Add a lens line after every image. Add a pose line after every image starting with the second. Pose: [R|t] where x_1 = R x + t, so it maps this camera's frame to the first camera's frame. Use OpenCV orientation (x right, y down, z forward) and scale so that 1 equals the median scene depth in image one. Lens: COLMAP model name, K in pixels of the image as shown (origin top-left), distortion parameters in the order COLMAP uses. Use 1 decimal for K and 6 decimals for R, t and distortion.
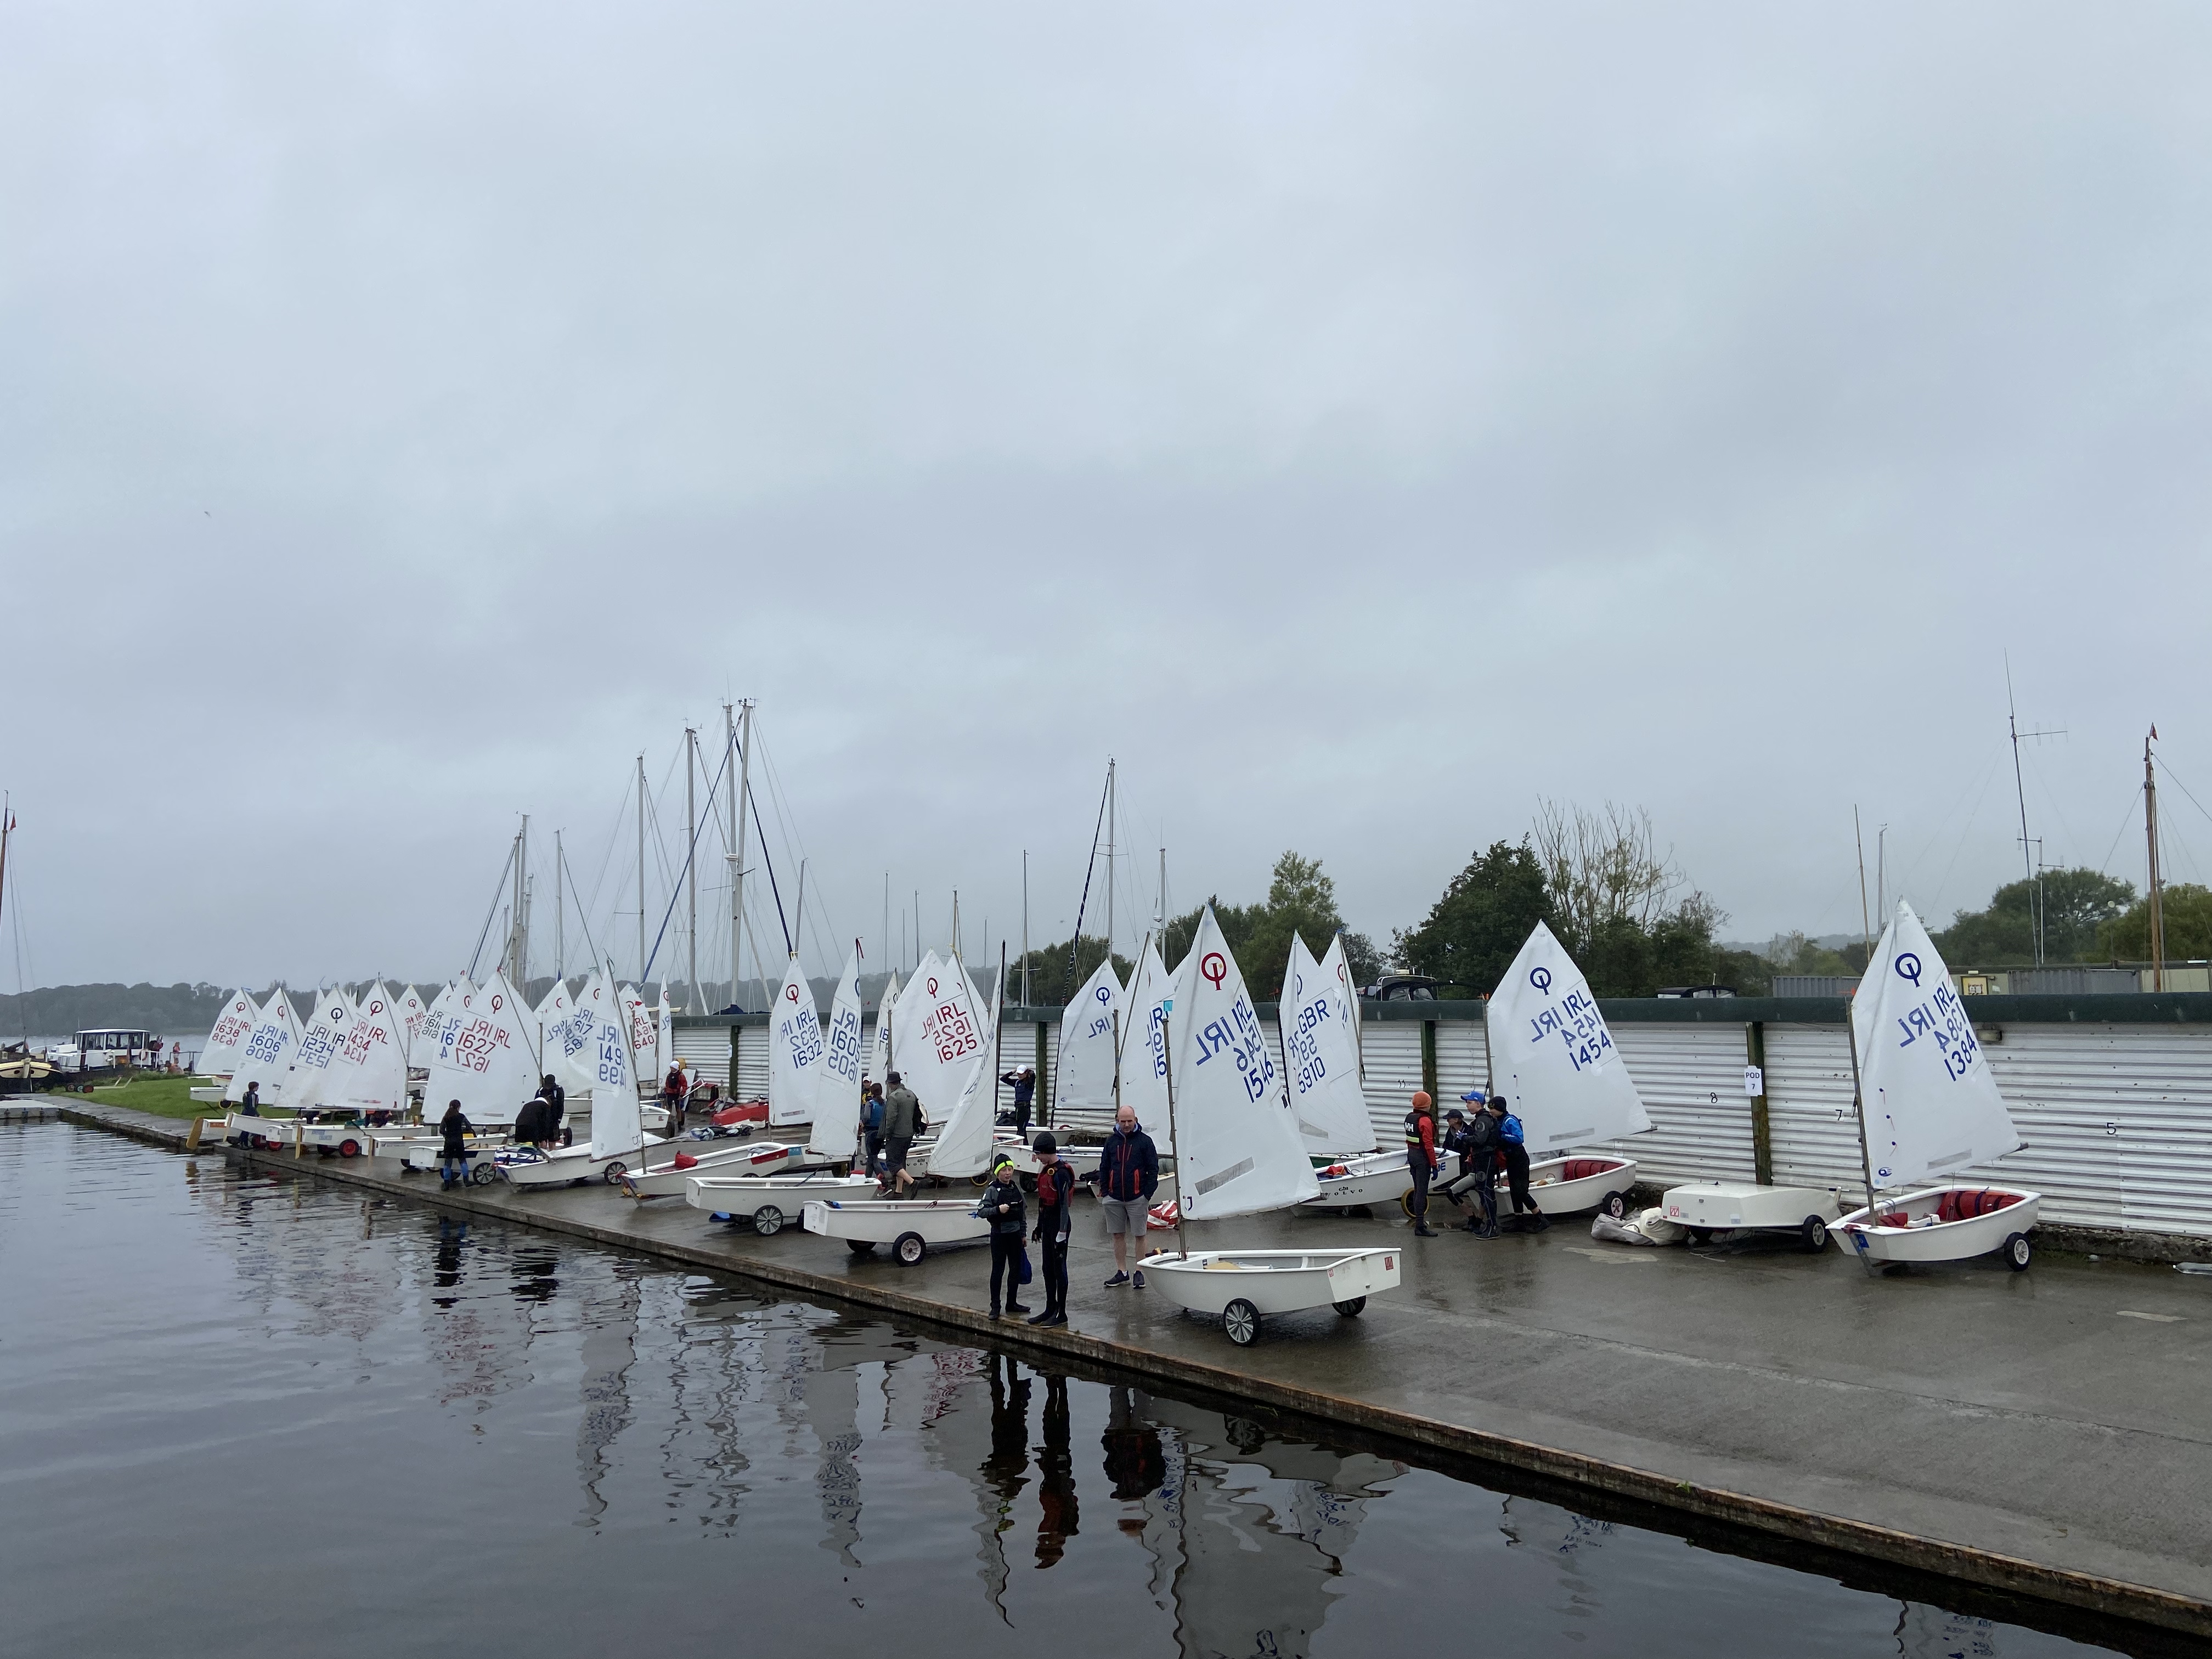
lens RADIAL K [[1682.9, 0, 1093.2], [0, 1682.9, 805.9], [0, 0, 1]] dist [0.096481, -0.093315]
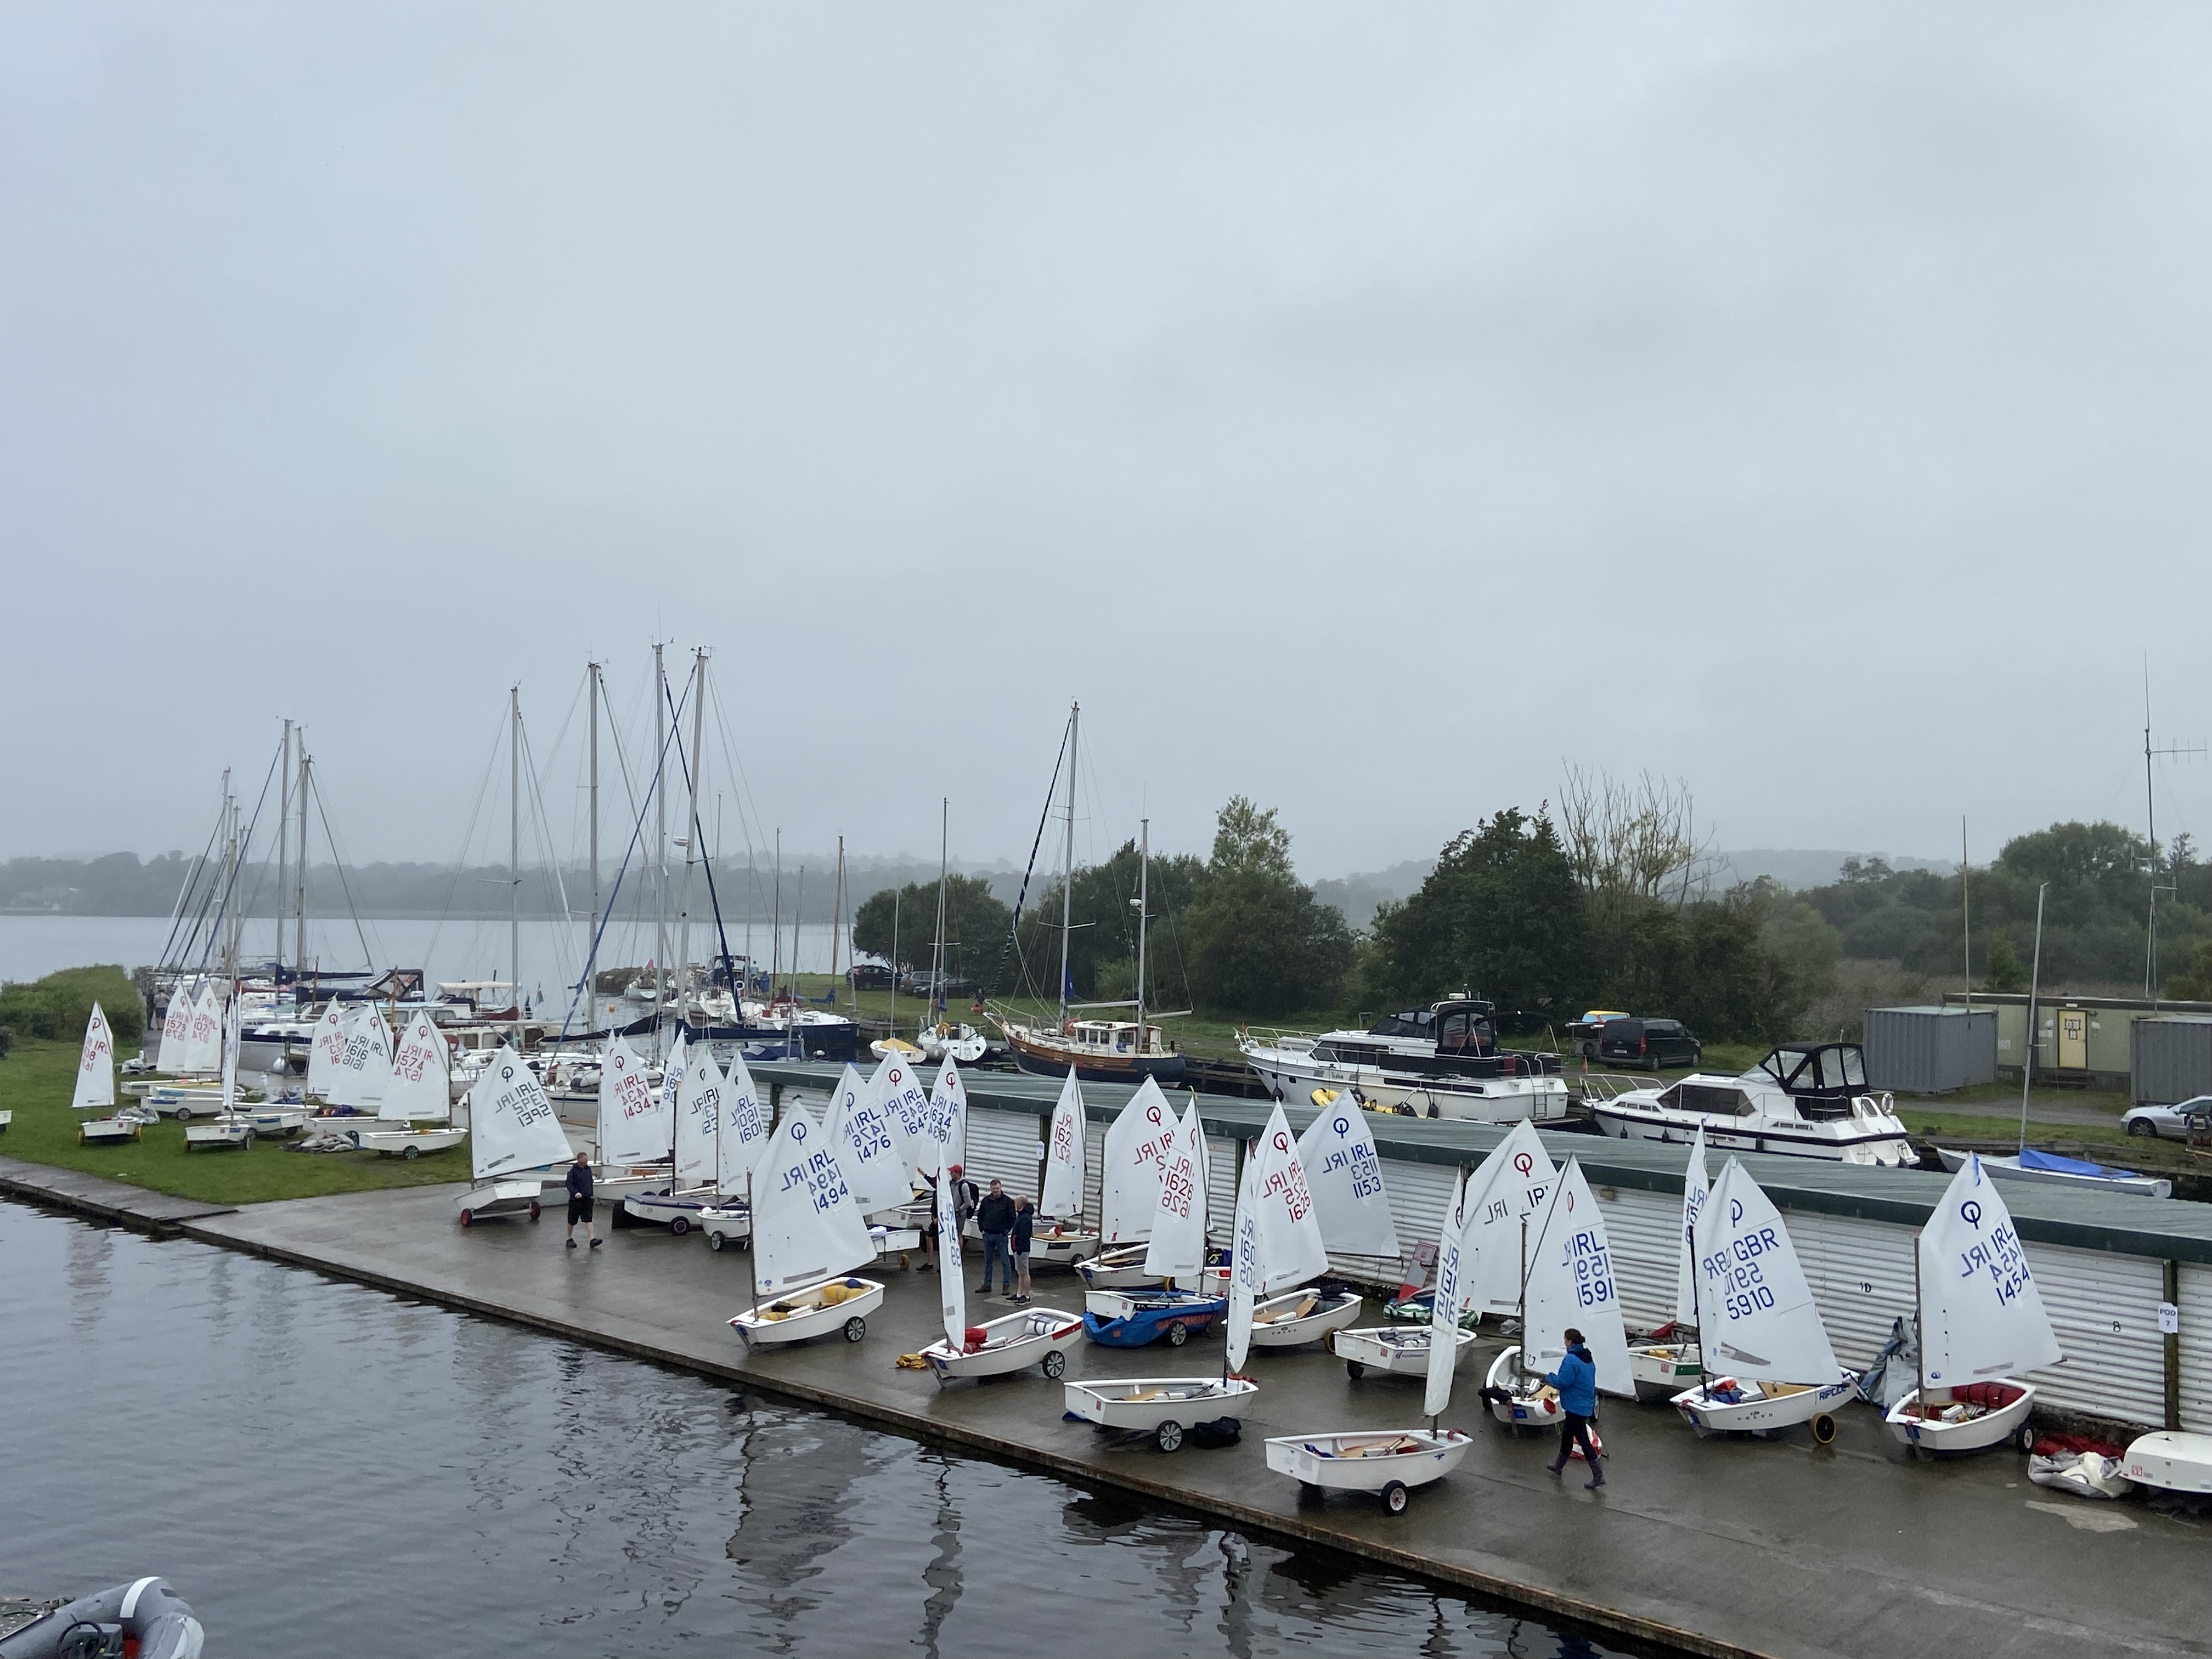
lens RADIAL K [[2148.5, 0, 1089.1], [0, 2148.5, 797.2], [0, 0, 1]] dist [0.066149, 0.000000]
pose [[0.993360, 0.034457, 0.109770, -0.369523], [-0.041583, 0.997128, 0.063302, -0.186005], [-0.107274, -0.067446, 0.991939, -0.177981]]
